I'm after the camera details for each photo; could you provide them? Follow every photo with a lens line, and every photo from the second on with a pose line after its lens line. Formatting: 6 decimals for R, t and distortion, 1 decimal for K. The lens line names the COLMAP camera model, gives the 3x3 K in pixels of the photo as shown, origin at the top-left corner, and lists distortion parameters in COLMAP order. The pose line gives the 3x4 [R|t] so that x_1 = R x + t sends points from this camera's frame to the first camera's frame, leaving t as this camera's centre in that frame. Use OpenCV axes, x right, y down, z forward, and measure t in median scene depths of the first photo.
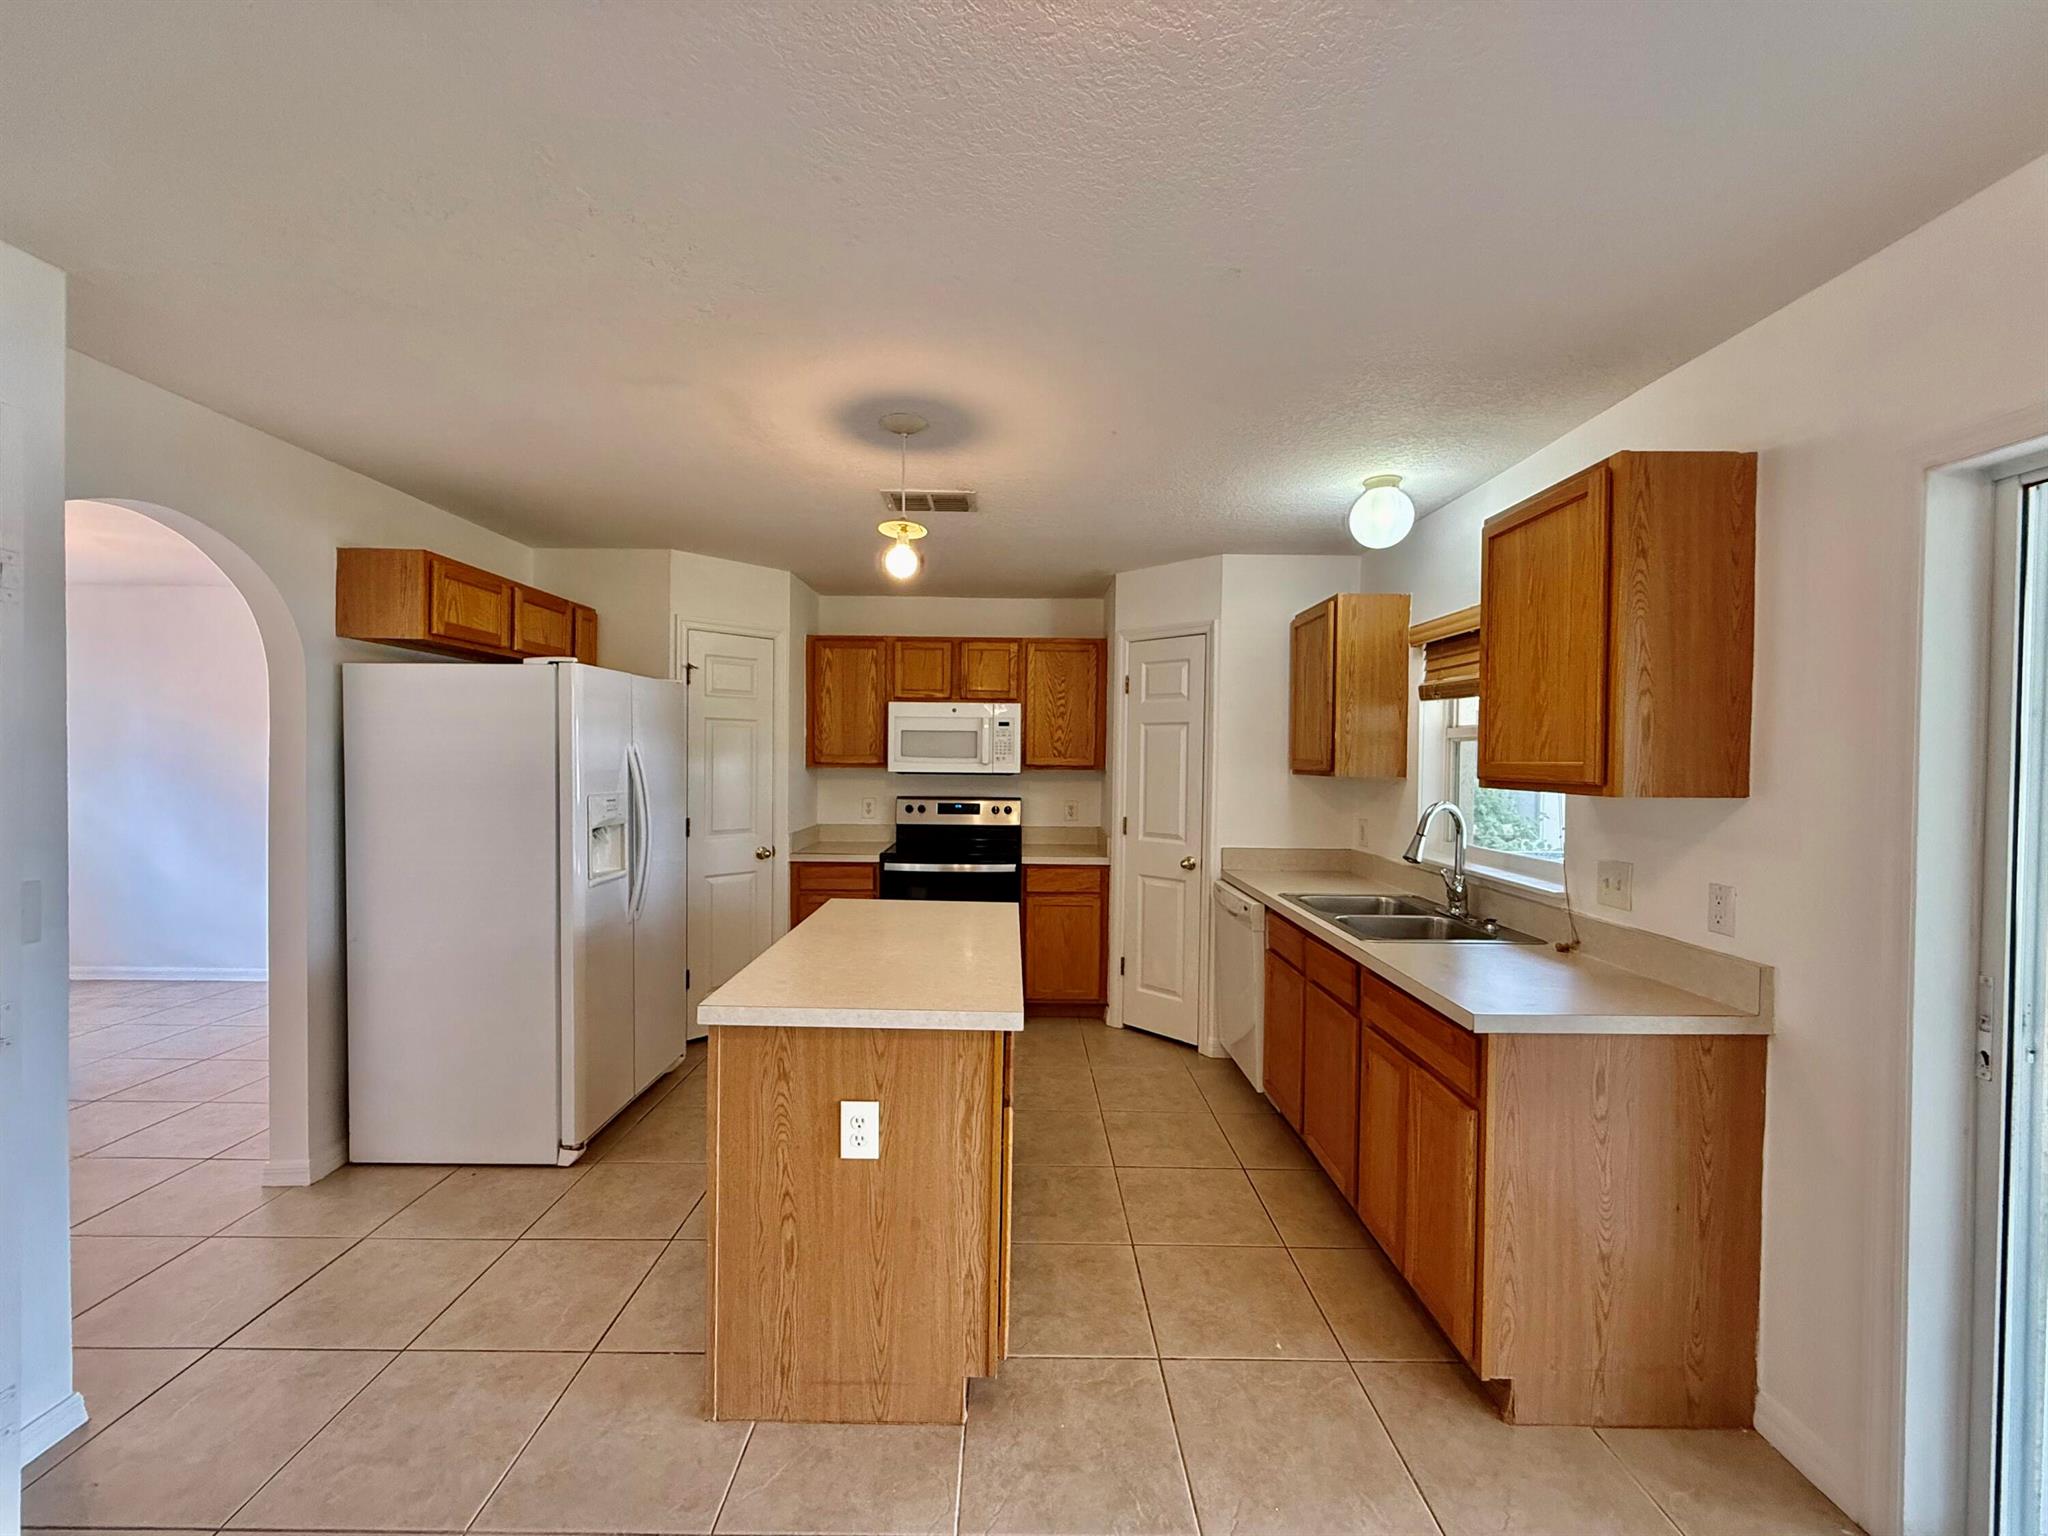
lens RADIAL K [[815.5, 0, 1017.1], [0, 815.5, 766.7], [0, 0, 1]] dist [-0.000675, -0.000382]
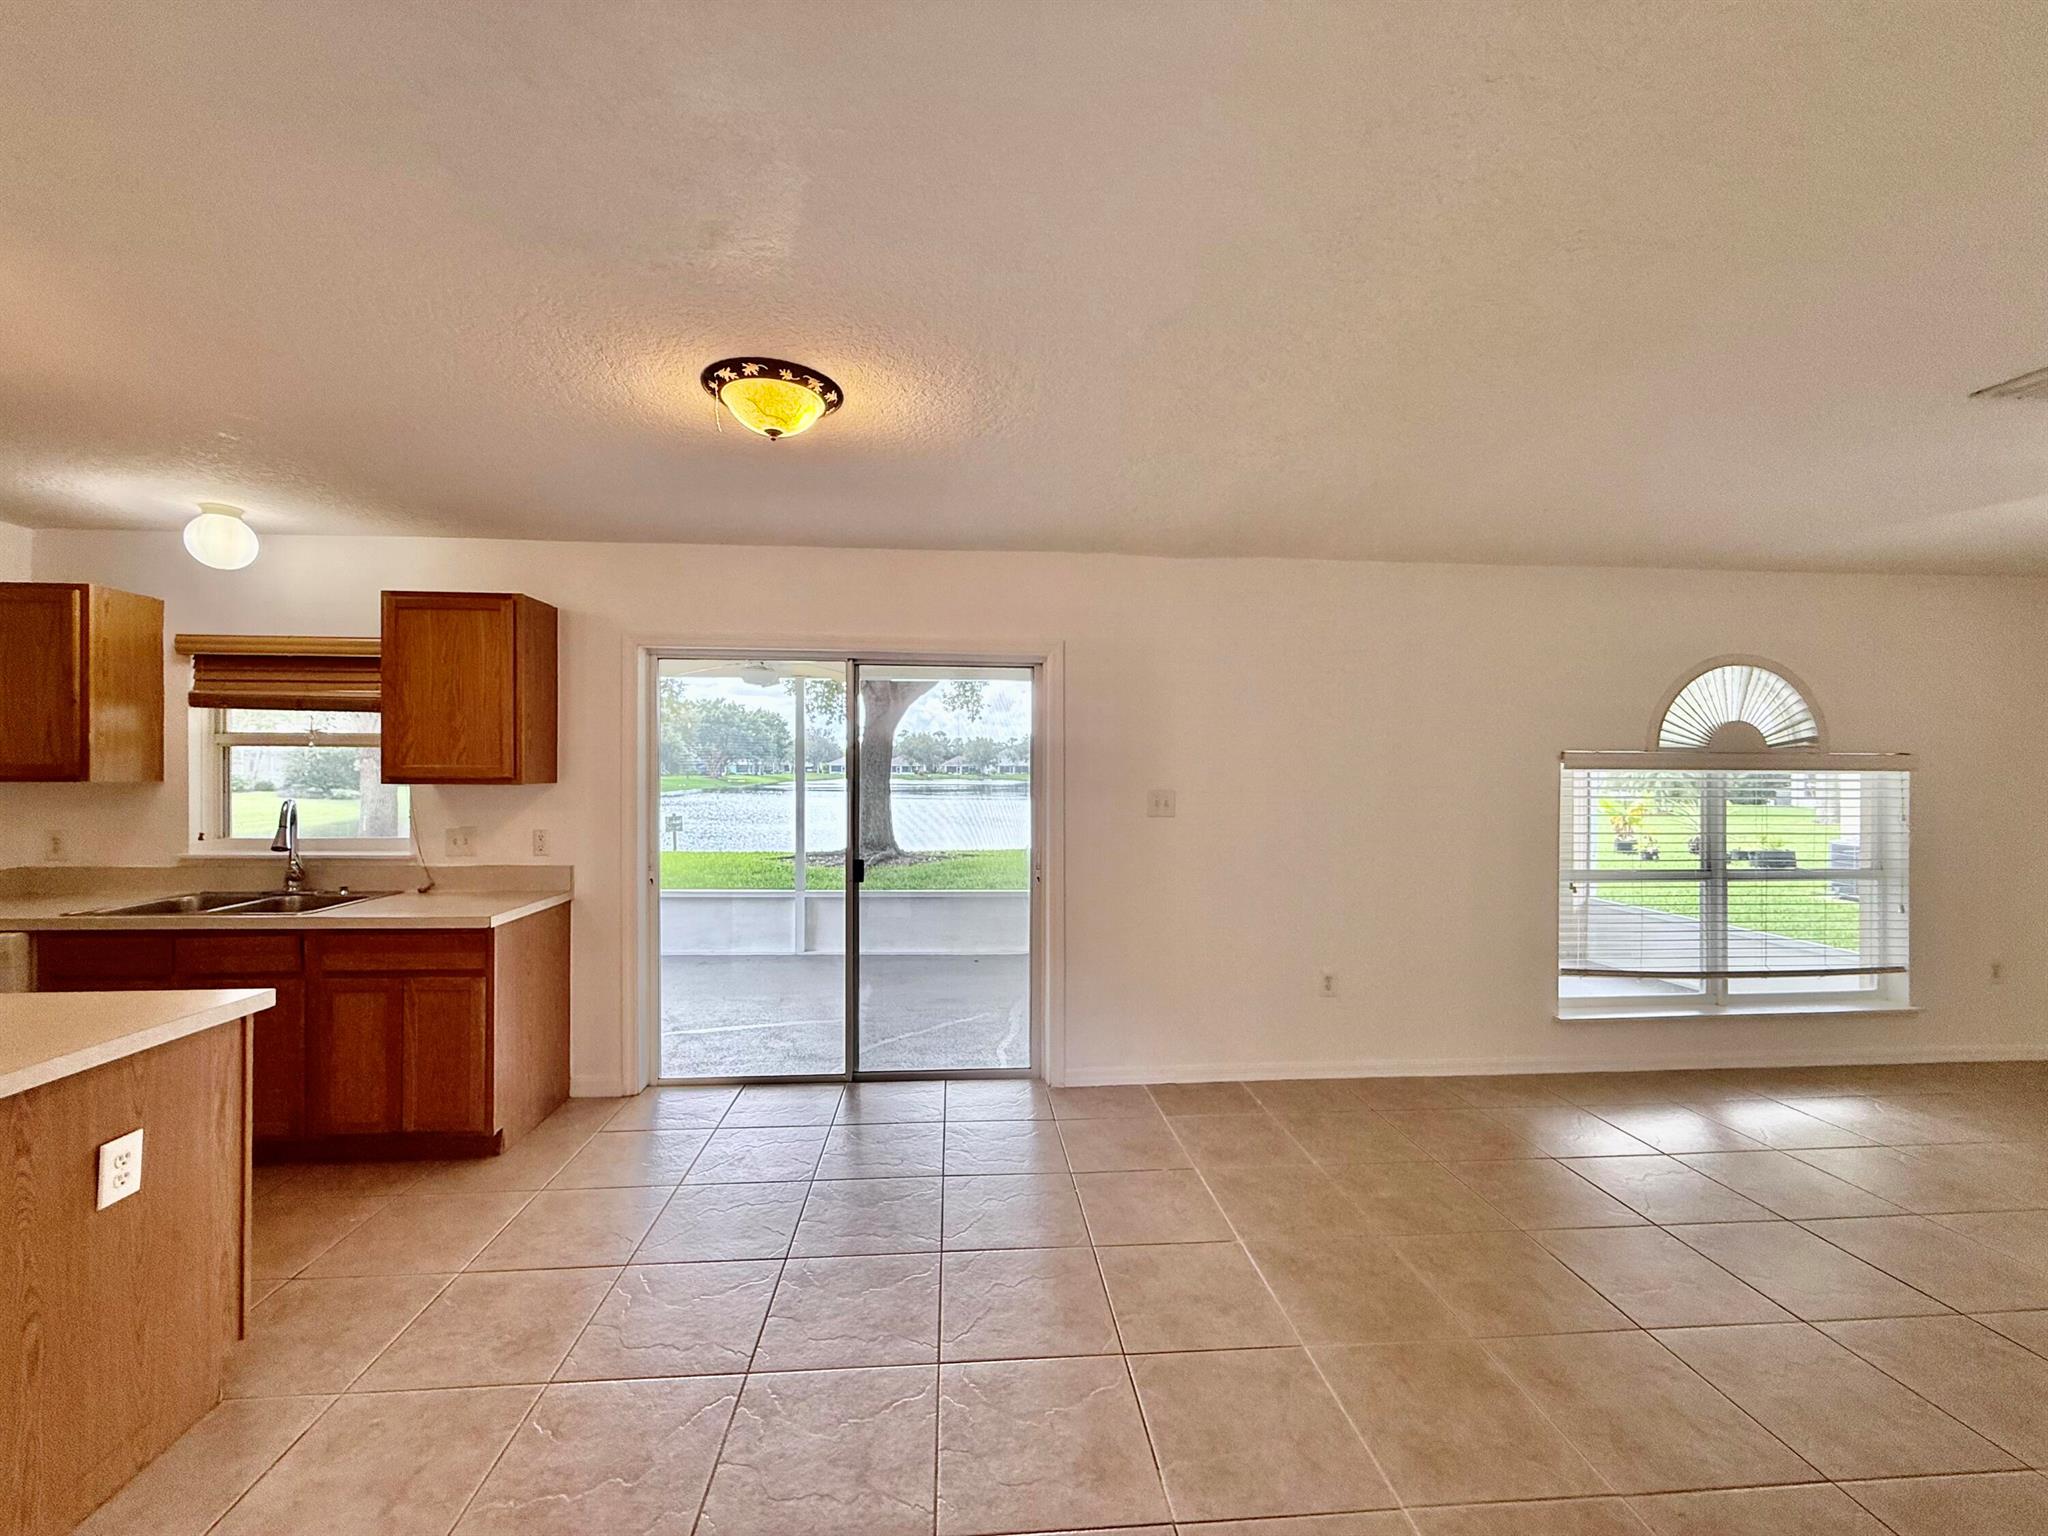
lens RADIAL K [[815.5, 0, 1017.1], [0, 815.5, 766.7], [0, 0, 1]] dist [-0.000675, -0.000382]
pose [[-0.078444, -0.009674, 0.996872, -1.044060], [0.007861, 0.999916, 0.010322, -0.011372], [-0.996888, 0.008647, -0.078361, 0.045946]]
